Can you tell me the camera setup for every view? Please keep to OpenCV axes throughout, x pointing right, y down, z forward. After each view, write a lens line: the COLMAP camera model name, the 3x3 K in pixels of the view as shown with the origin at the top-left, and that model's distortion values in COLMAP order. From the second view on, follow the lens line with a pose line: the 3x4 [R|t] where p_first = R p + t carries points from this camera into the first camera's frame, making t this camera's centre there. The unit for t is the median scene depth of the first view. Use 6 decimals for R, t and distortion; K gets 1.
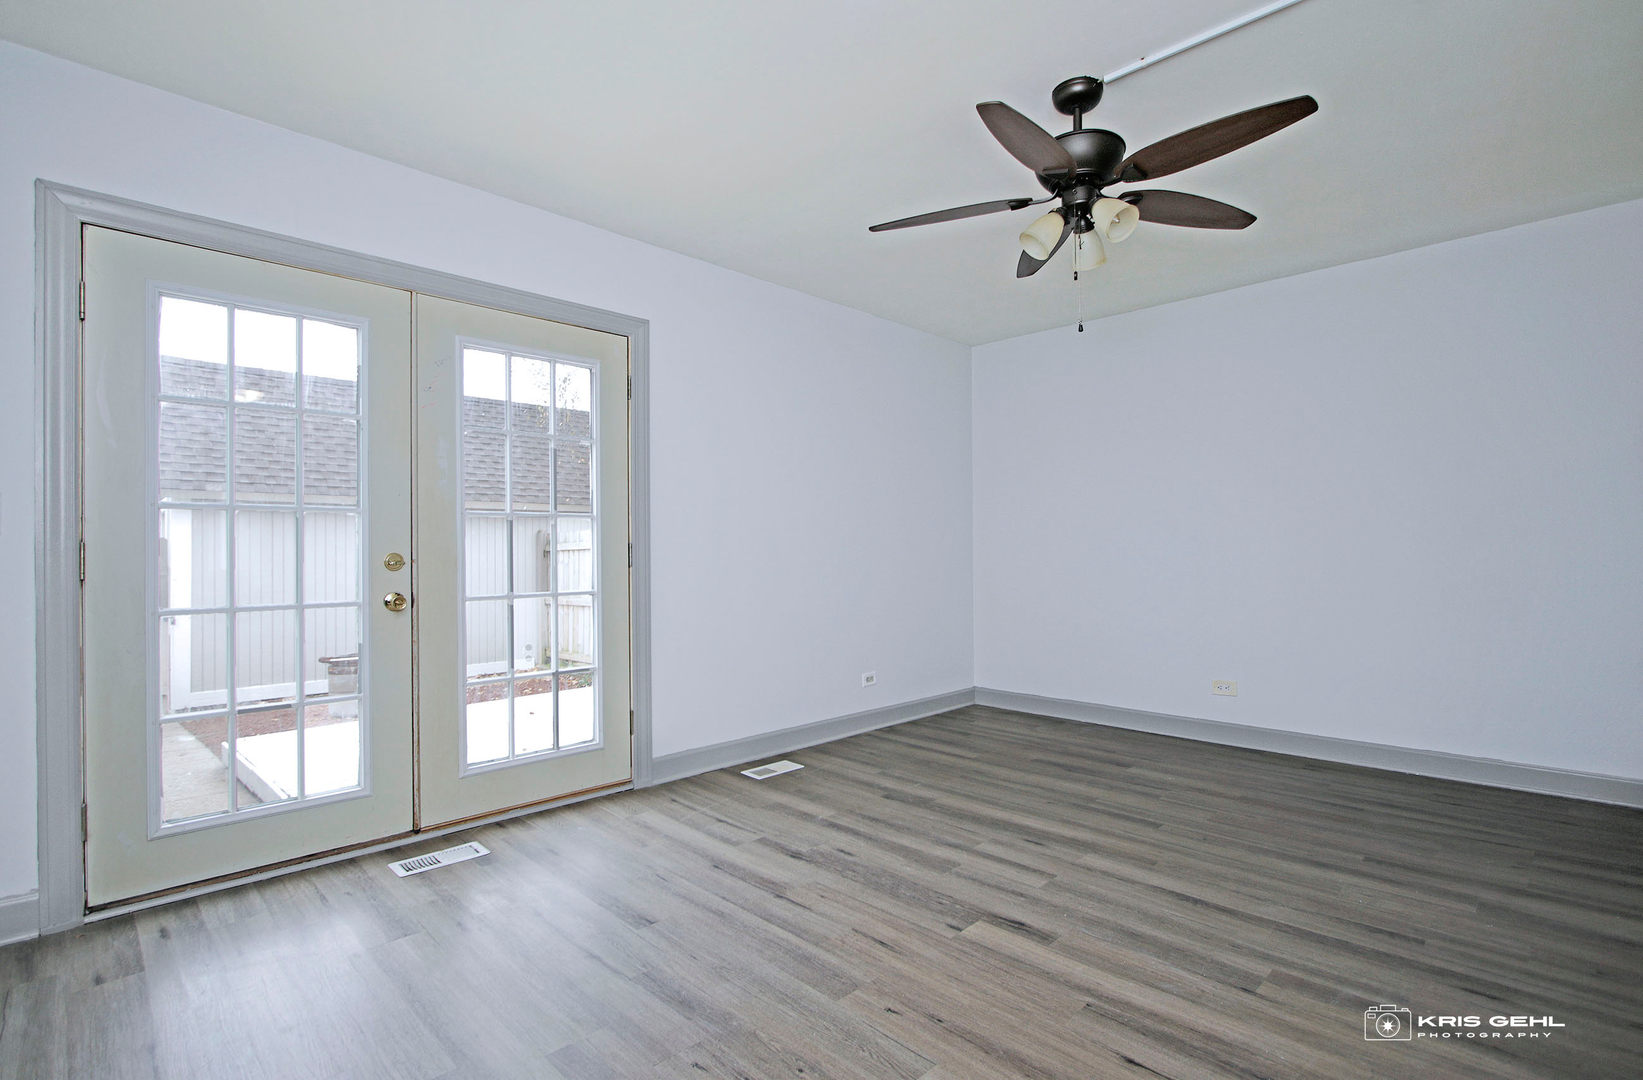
lens RADIAL K [[772.3, 0, 812.5], [0, 772.3, 542.4], [0, 0, 1]] dist [-0.014947, 0.000192]
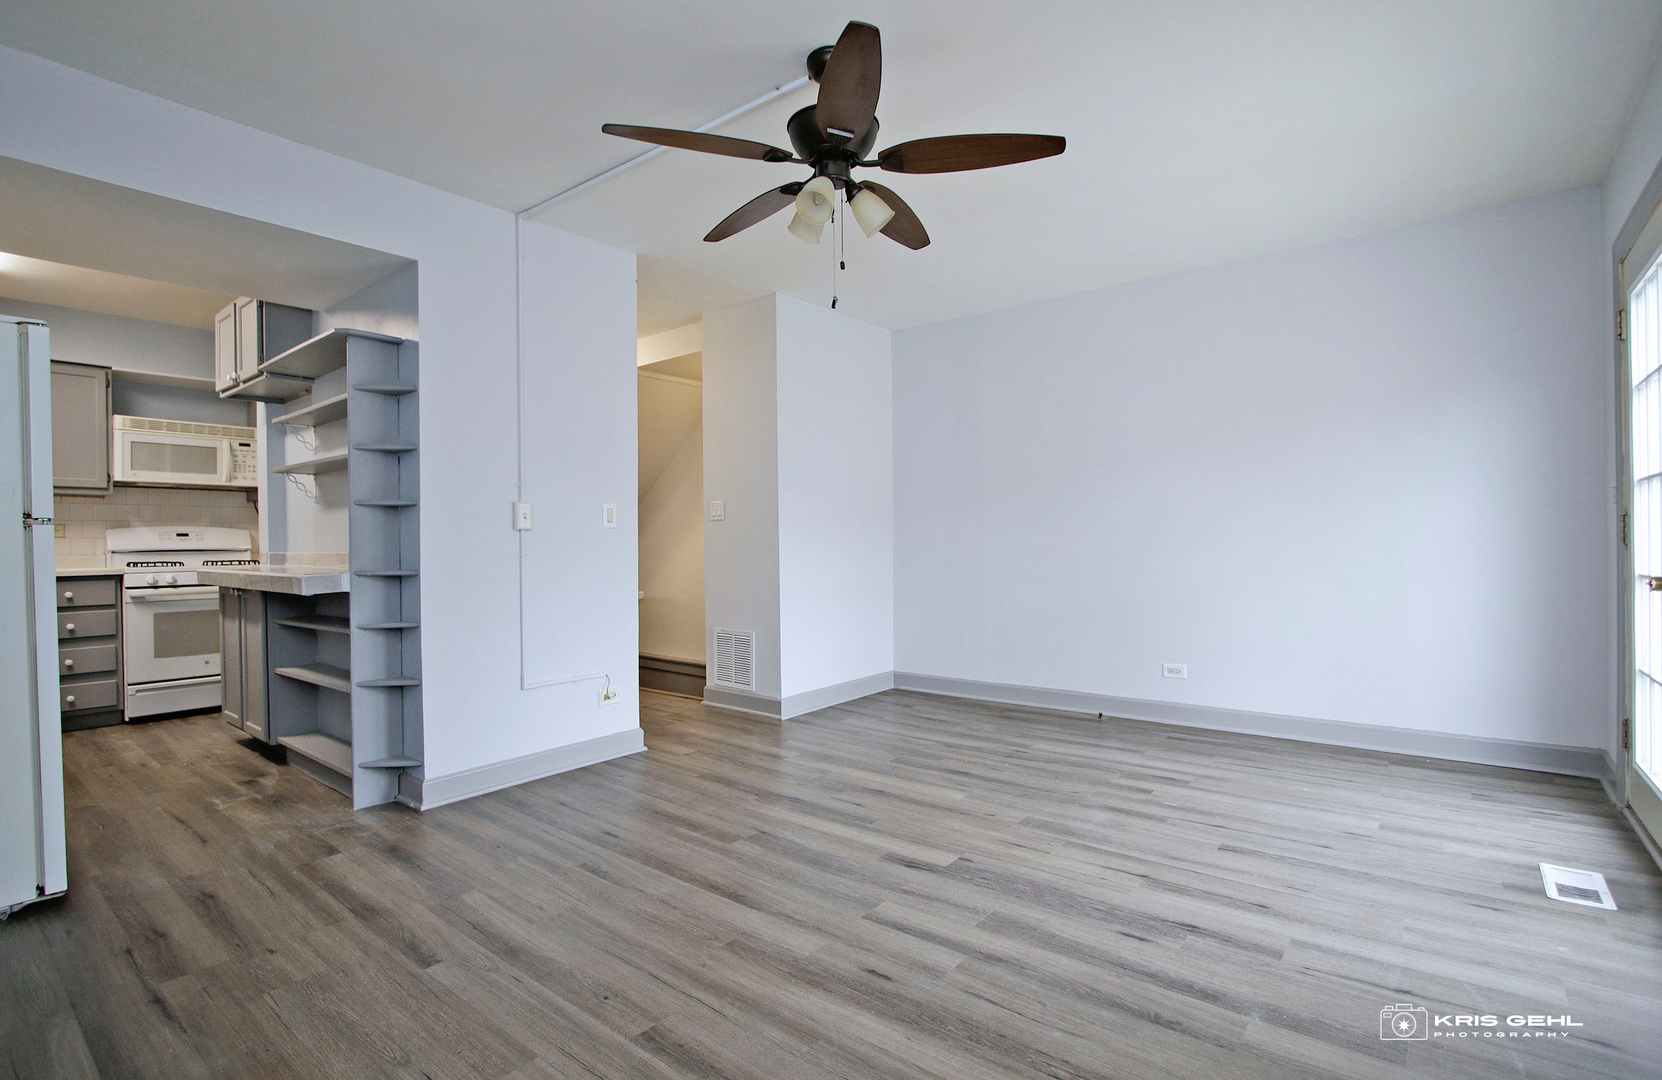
lens RADIAL K [[776.4, 0, 837.0], [0, 776.4, 546.2], [0, 0, 1]] dist [-0.015678, -0.000151]
pose [[-0.991643, 0.019908, -0.127466, 0.425605], [0.020637, 0.999777, -0.004401, 0.027515], [0.127350, -0.006995, -0.991833, 1.761581]]
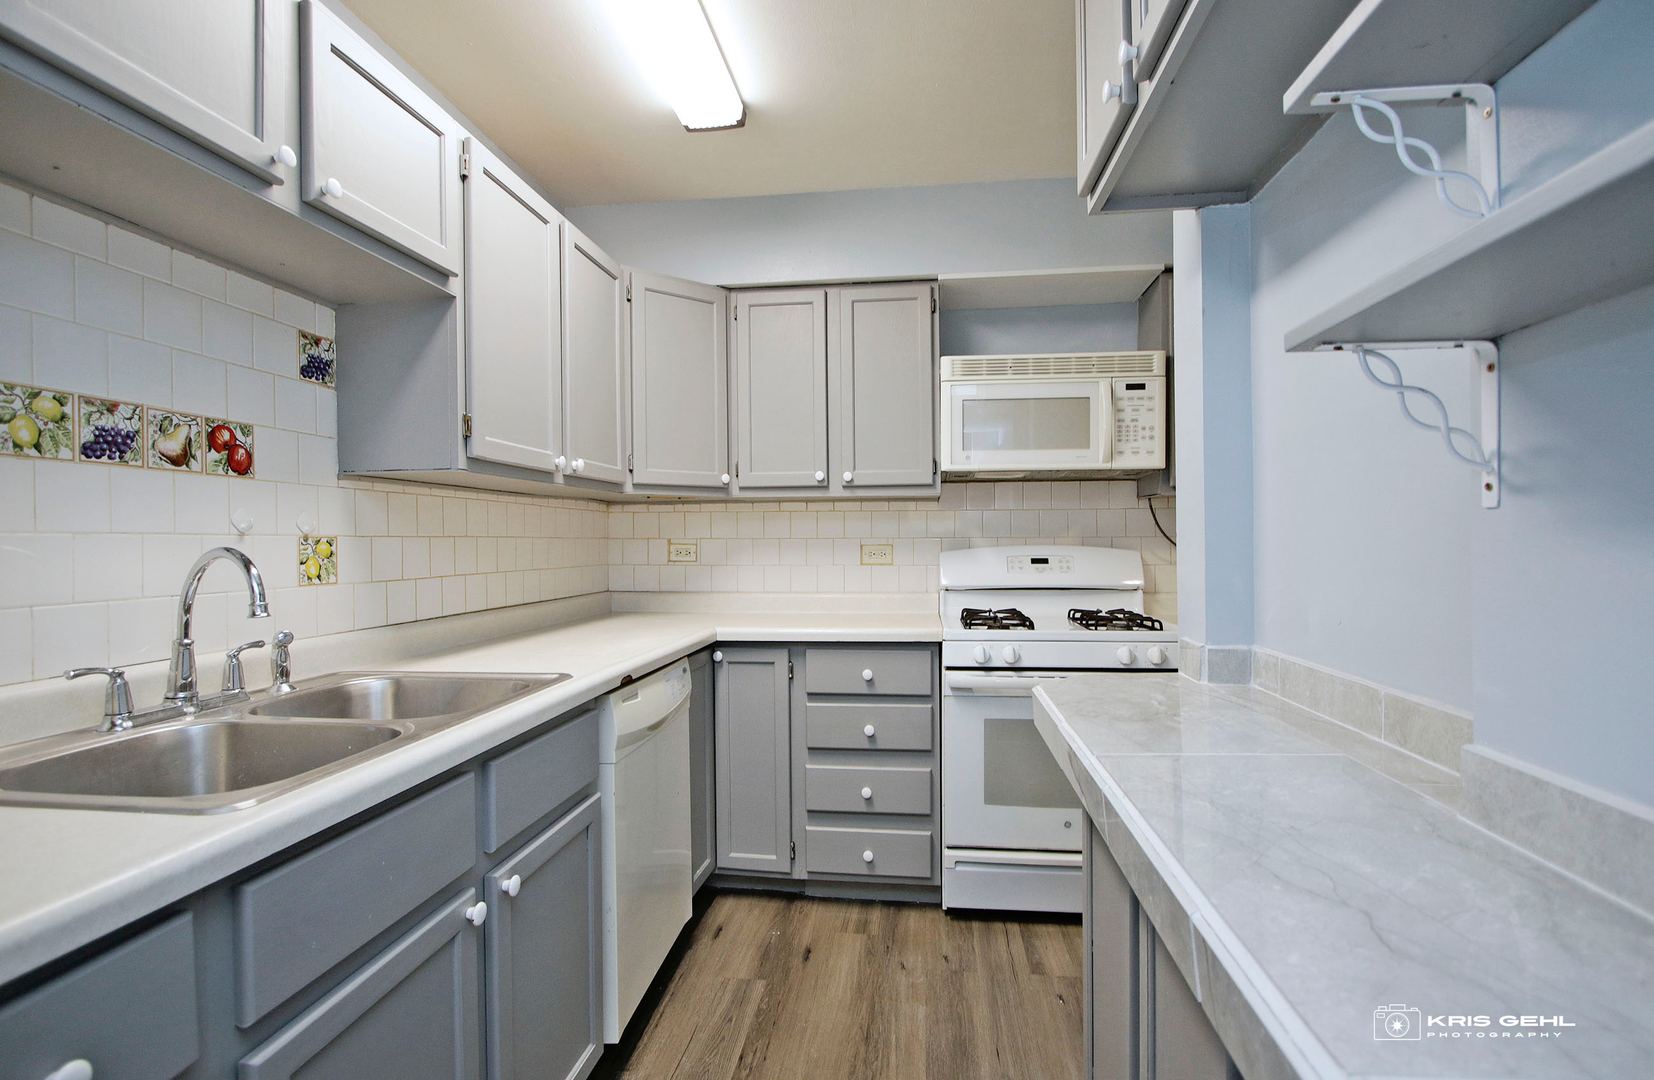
lens RADIAL K [[772.7, 0, 832.9], [0, 772.7, 546.2], [0, 0, 1]] dist [-0.015678, -0.000151]
pose [[-0.631520, 0.008272, 0.775315, 1.134641], [0.004486, 0.999965, -0.007014, -0.057710], [-0.775346, -0.000951, -0.631536, 0.575858]]
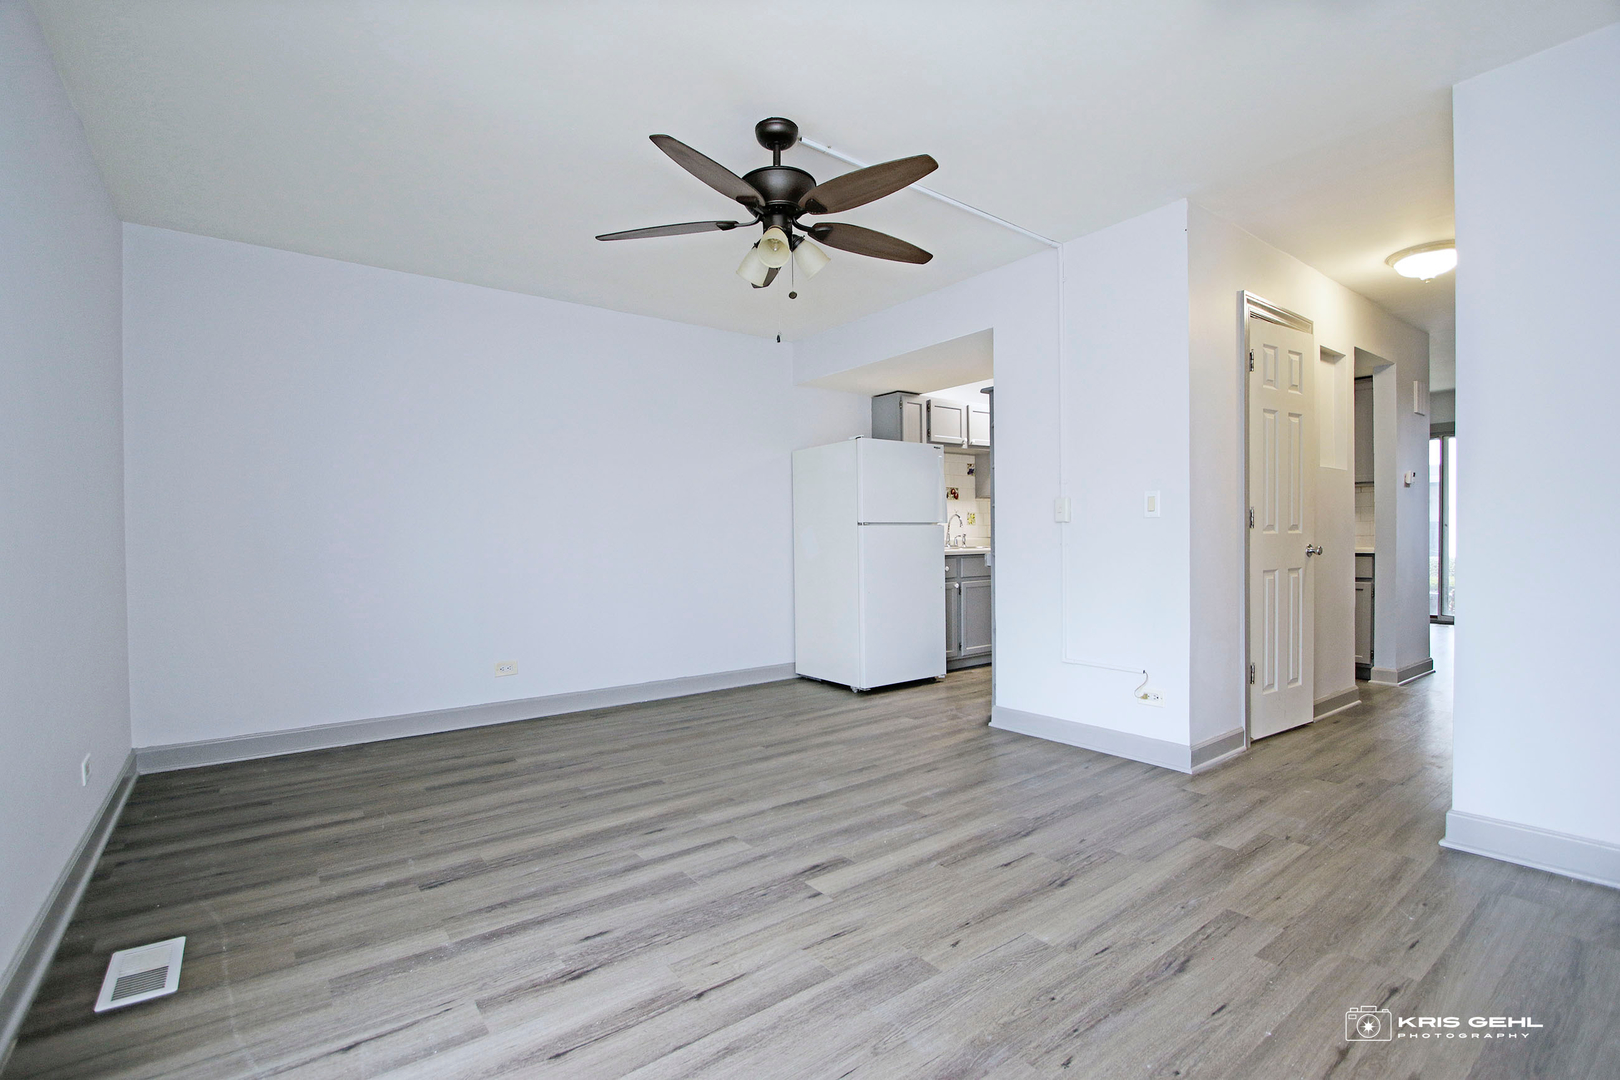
lens RADIAL K [[746.2, 0, 810.0], [0, 746.2, 540.0], [0, 0, 1]] dist [-0.018972, 0.000677]
pose [[0.124553, -0.000453, 0.992213, -0.669327], [-0.002784, 0.999996, 0.000806, 0.017791], [-0.992209, -0.002862, 0.124551, 0.731439]]
